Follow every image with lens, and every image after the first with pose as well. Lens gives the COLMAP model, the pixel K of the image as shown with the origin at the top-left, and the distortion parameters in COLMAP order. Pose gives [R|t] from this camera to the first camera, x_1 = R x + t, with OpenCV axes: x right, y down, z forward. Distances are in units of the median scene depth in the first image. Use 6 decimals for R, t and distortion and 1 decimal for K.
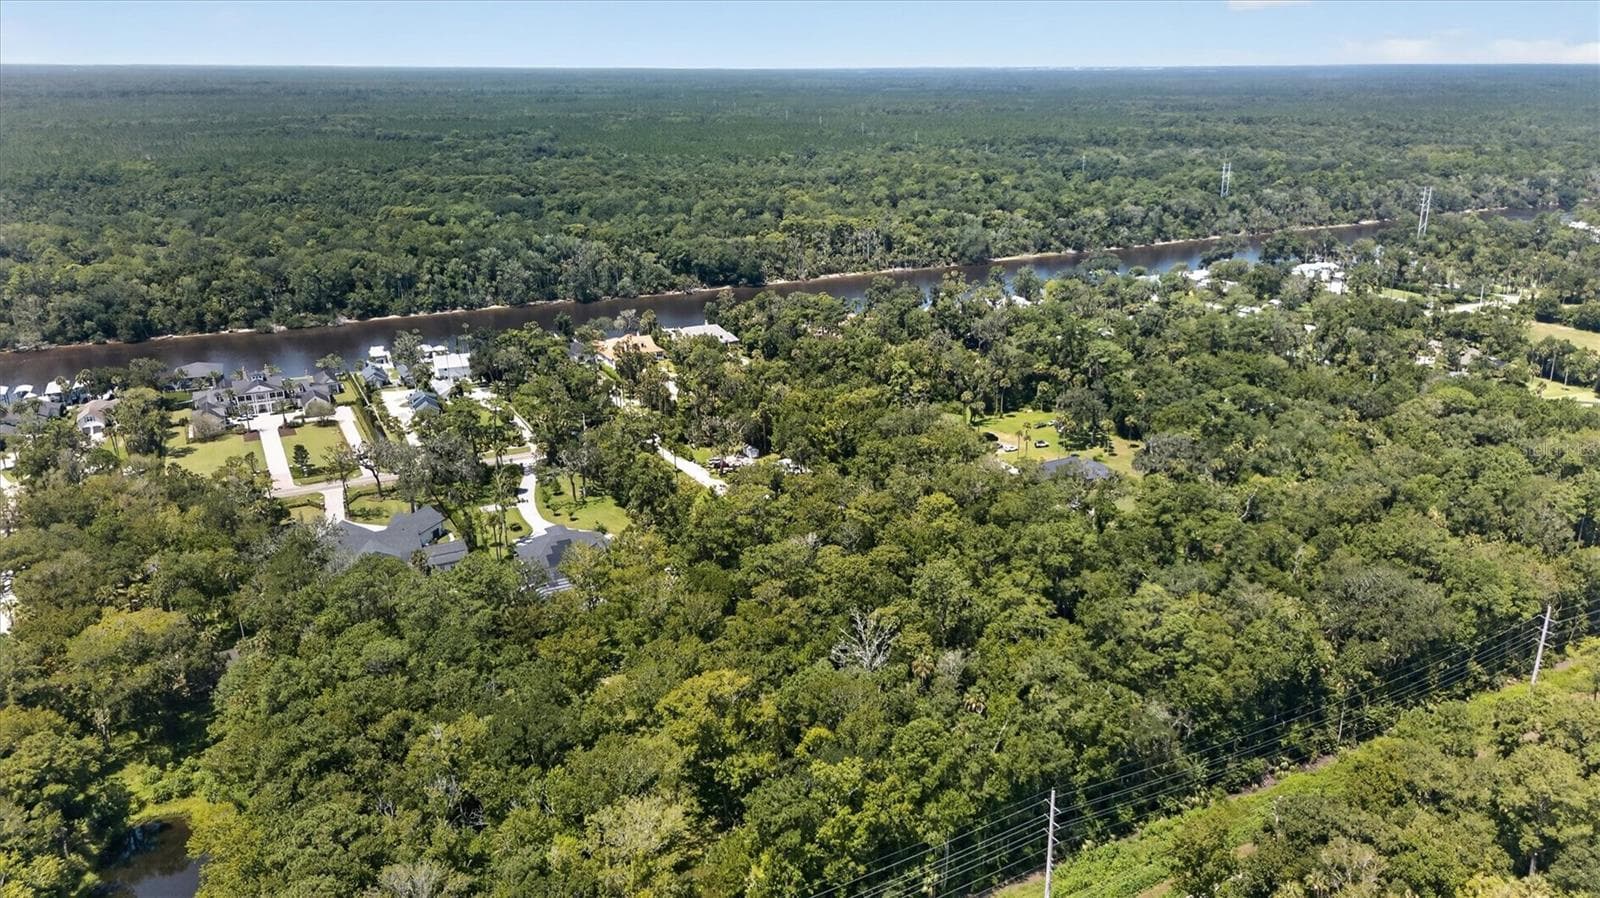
lens RADIAL K [[1123.1, 0, 807.1], [0, 1123.1, 468.7], [0, 0, 1]] dist [0.056001, -0.048667]
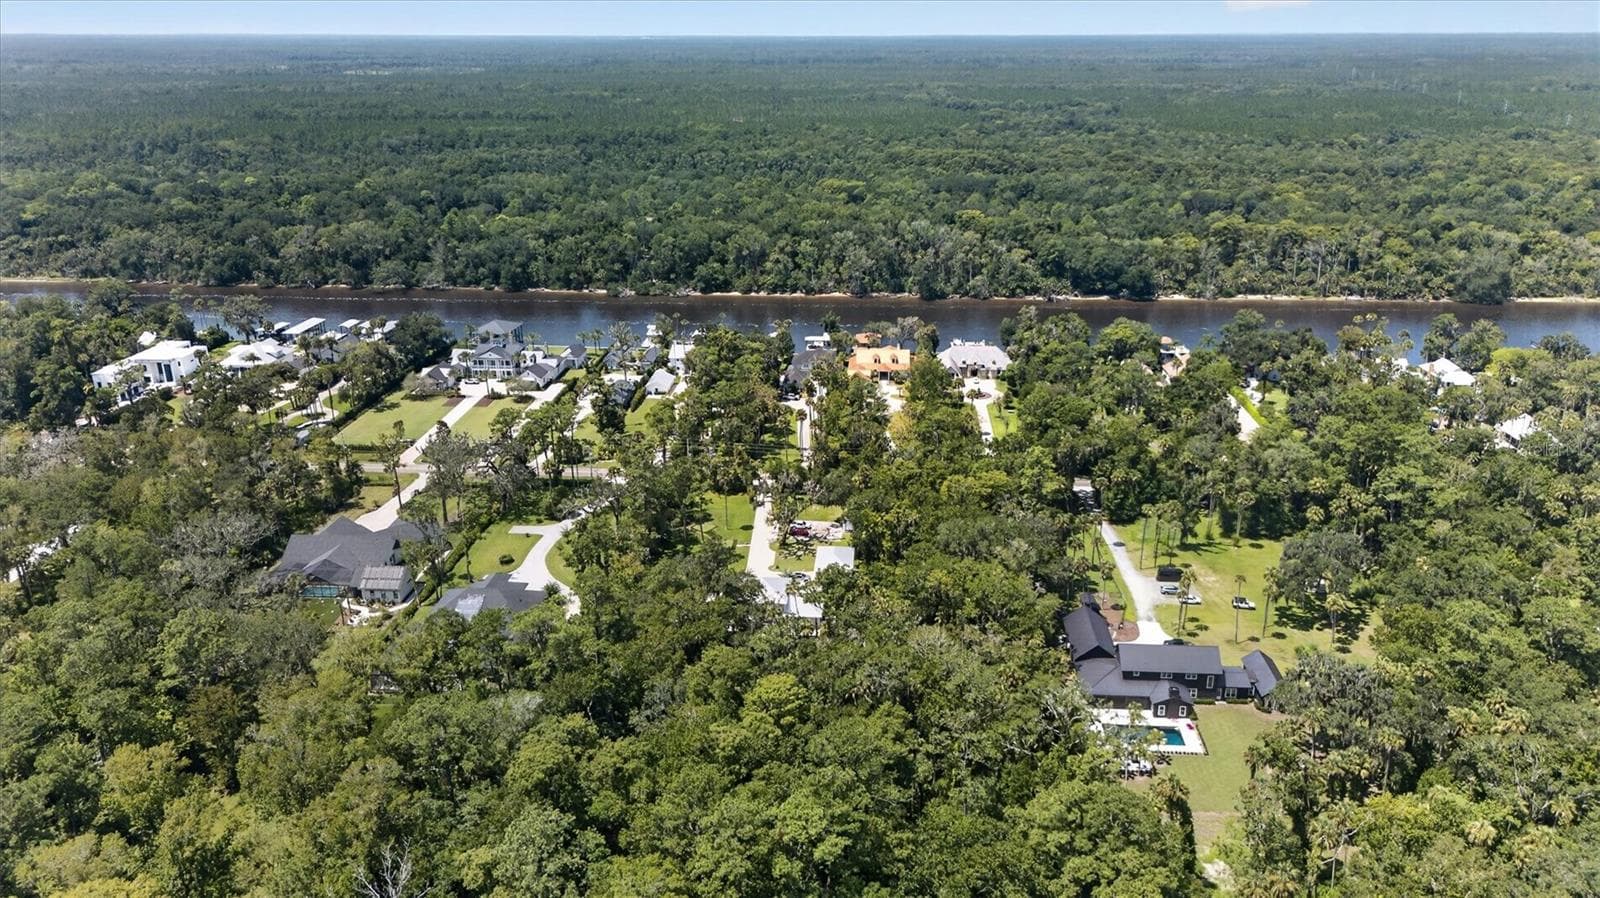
lens RADIAL K [[1123.1, 0, 806.4], [0, 1123.1, 455.2], [0, 0, 1]] dist [0.056001, -0.048667]
pose [[0.852673, 0.181541, -0.489889, 0.190939], [-0.174311, 0.982811, 0.060809, -0.066331], [0.492508, 0.033543, 0.869661, 0.188156]]
